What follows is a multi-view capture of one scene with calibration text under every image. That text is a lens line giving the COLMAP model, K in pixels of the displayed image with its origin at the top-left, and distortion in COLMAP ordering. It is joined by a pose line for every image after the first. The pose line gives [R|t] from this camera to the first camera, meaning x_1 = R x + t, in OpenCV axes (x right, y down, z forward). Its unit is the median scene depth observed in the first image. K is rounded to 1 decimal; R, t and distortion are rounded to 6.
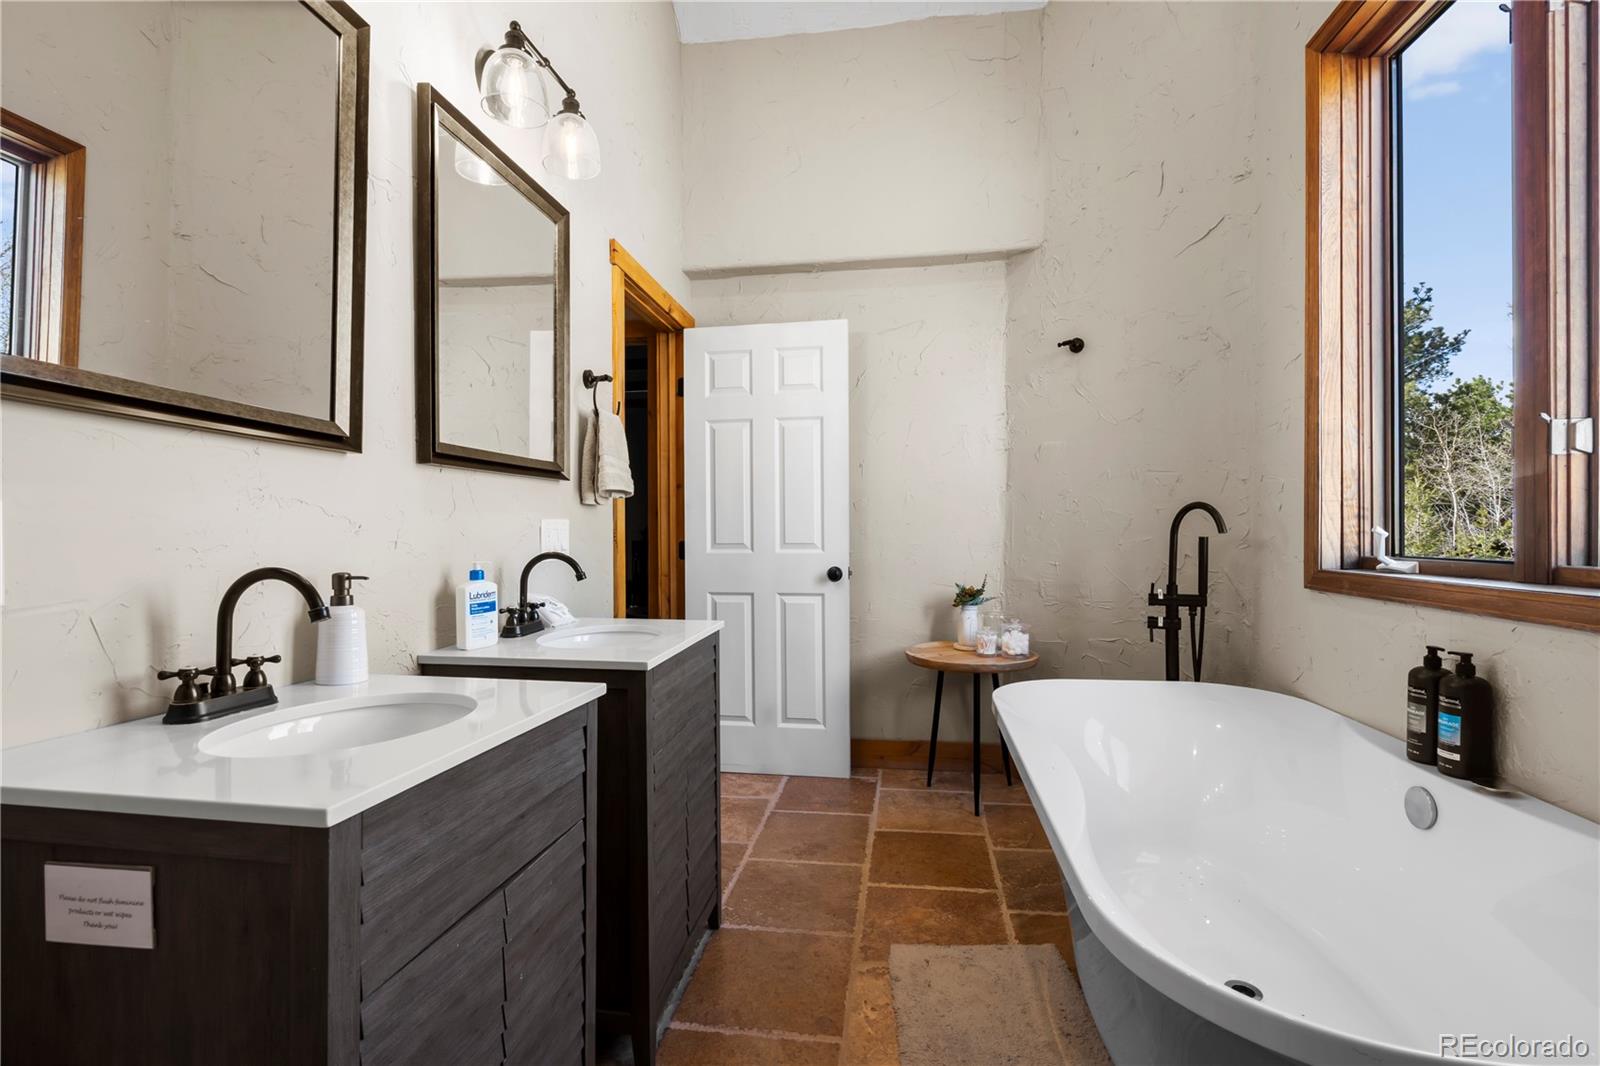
lens RADIAL K [[728.0, 0, 798.8], [0, 728.0, 535.6], [0, 0, 1]] dist [-0.003713, -0.000246]
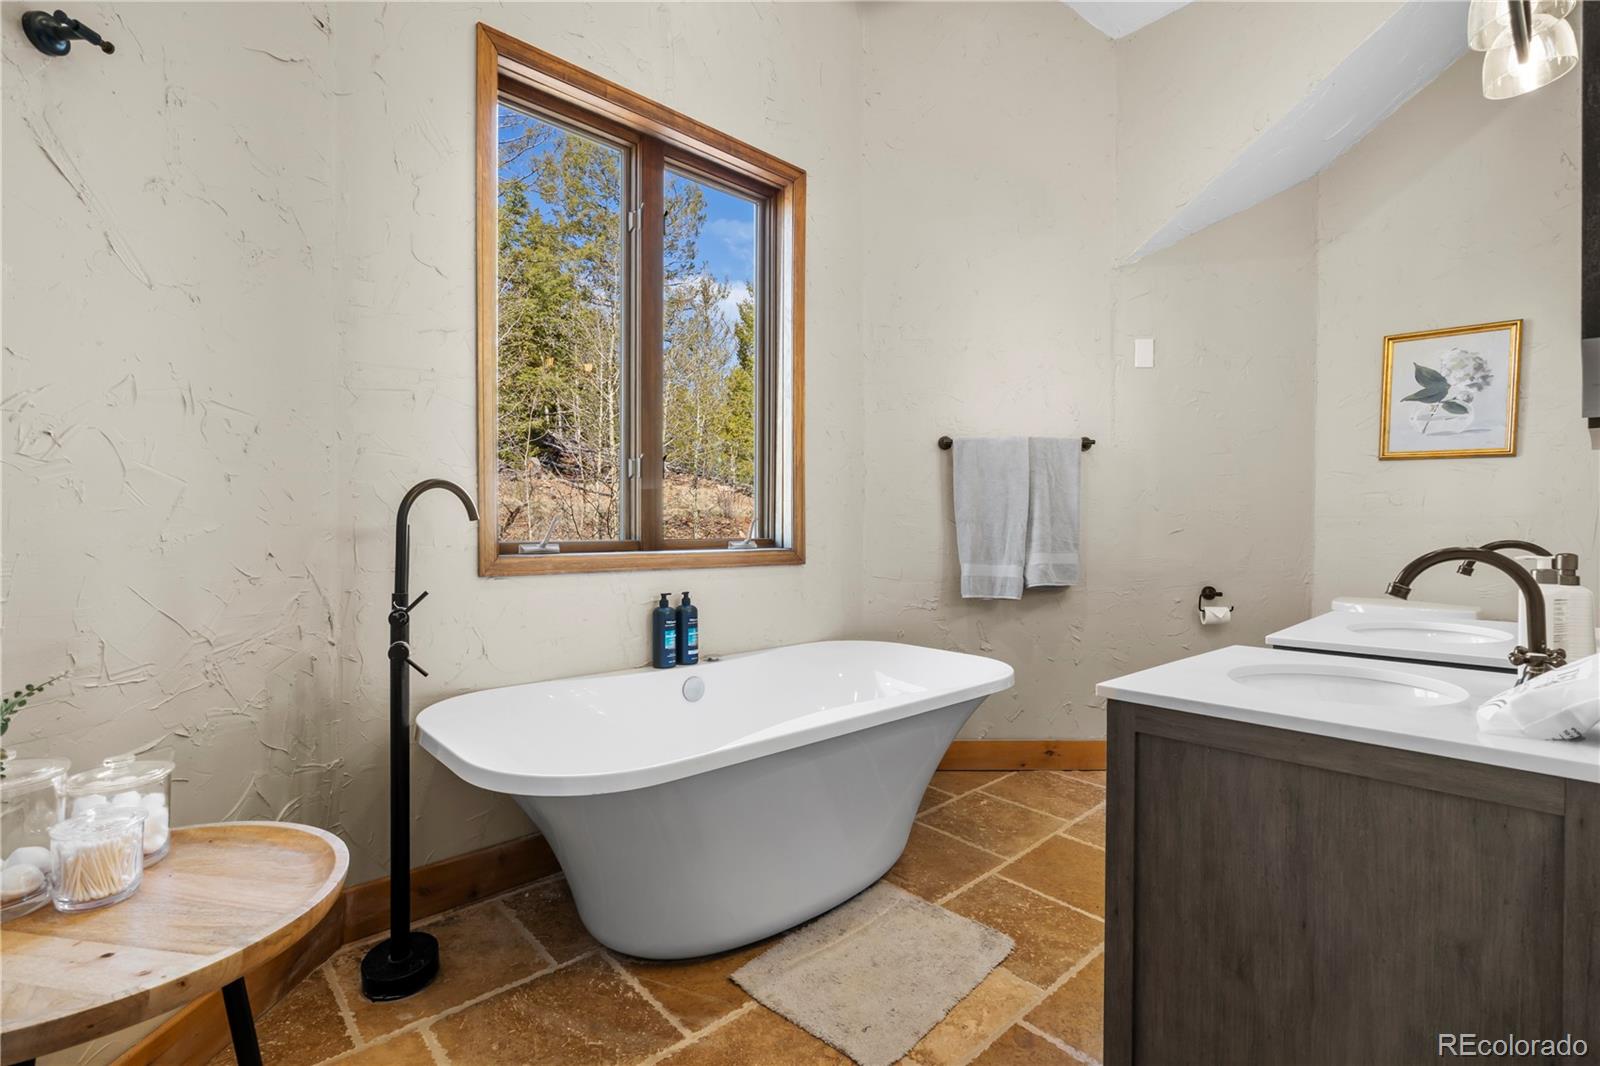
lens RADIAL K [[728.0, 0, 798.8], [0, 728.0, 535.6], [0, 0, 1]] dist [-0.003713, -0.000246]
pose [[-0.777603, -0.003090, 0.628748, -0.335067], [0.005056, 0.999925, 0.011168, 0.009103], [-0.628736, 0.011863, -0.777529, 1.962793]]
